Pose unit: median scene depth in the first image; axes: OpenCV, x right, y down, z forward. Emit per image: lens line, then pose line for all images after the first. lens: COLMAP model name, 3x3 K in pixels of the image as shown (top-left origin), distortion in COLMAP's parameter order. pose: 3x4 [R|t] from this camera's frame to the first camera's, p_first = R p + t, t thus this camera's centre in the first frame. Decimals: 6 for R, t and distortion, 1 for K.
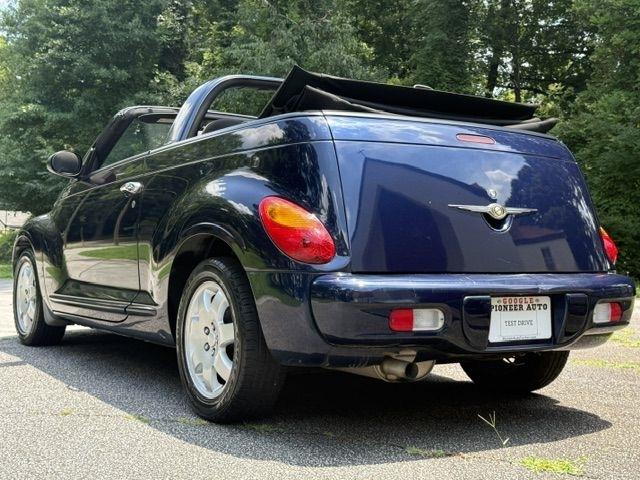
lens RADIAL K [[829.3, 0, 318.4], [0, 829.3, 233.8], [0, 0, 1]] dist [0.119862, 0.000000]
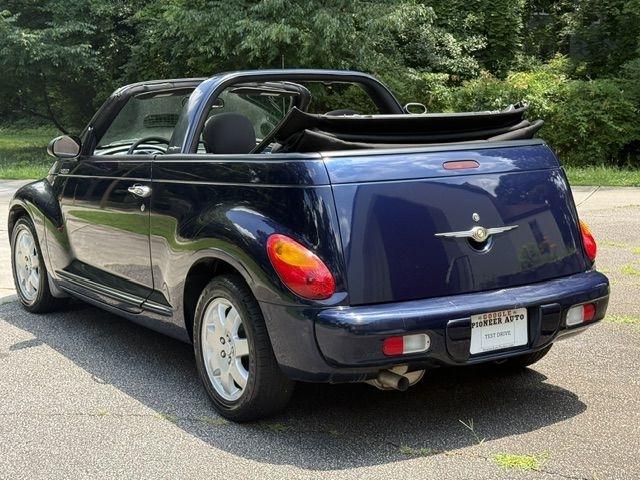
lens RADIAL K [[1020.9, 0, 317.8], [0, 1020.9, 236.2], [0, 0, 1]] dist [0.137796, 0.000000]
pose [[0.999557, -0.029204, -0.005754, 0.005931], [0.029739, 0.987888, 0.152290, -0.241086], [0.001237, -0.152393, 0.988319, -0.356657]]
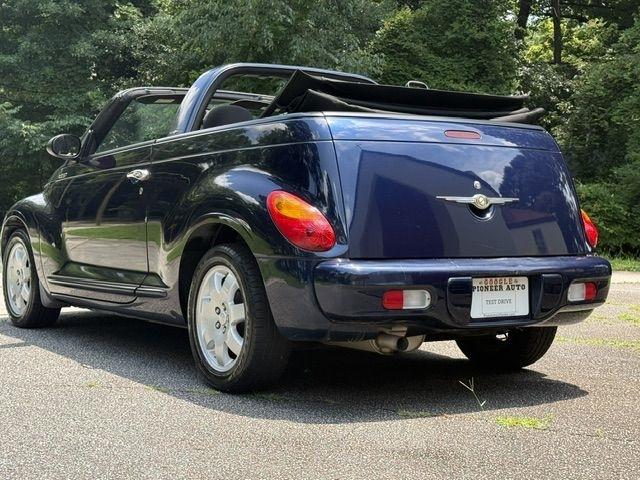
lens RADIAL K [[1020.9, 0, 320.2], [0, 1020.9, 239.0], [0, 0, 1]] dist [0.137796, 0.000000]
pose [[0.999962, -0.004845, 0.007210, -0.009341], [0.004545, 0.999146, 0.041057, -0.034271], [-0.007403, -0.041023, 0.999131, -0.362272]]
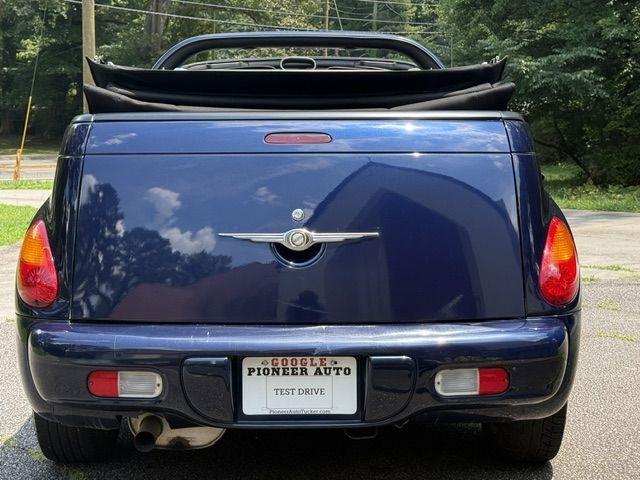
lens RADIAL K [[1020.9, 0, 321.1], [0, 1020.9, 244.9], [0, 0, 1]] dist [0.137796, 0.000000]
pose [[0.849440, 0.036778, -0.526401, 0.723140], [0.024721, 0.993699, 0.109319, -0.123530], [0.527105, -0.105873, 0.843179, 0.236607]]
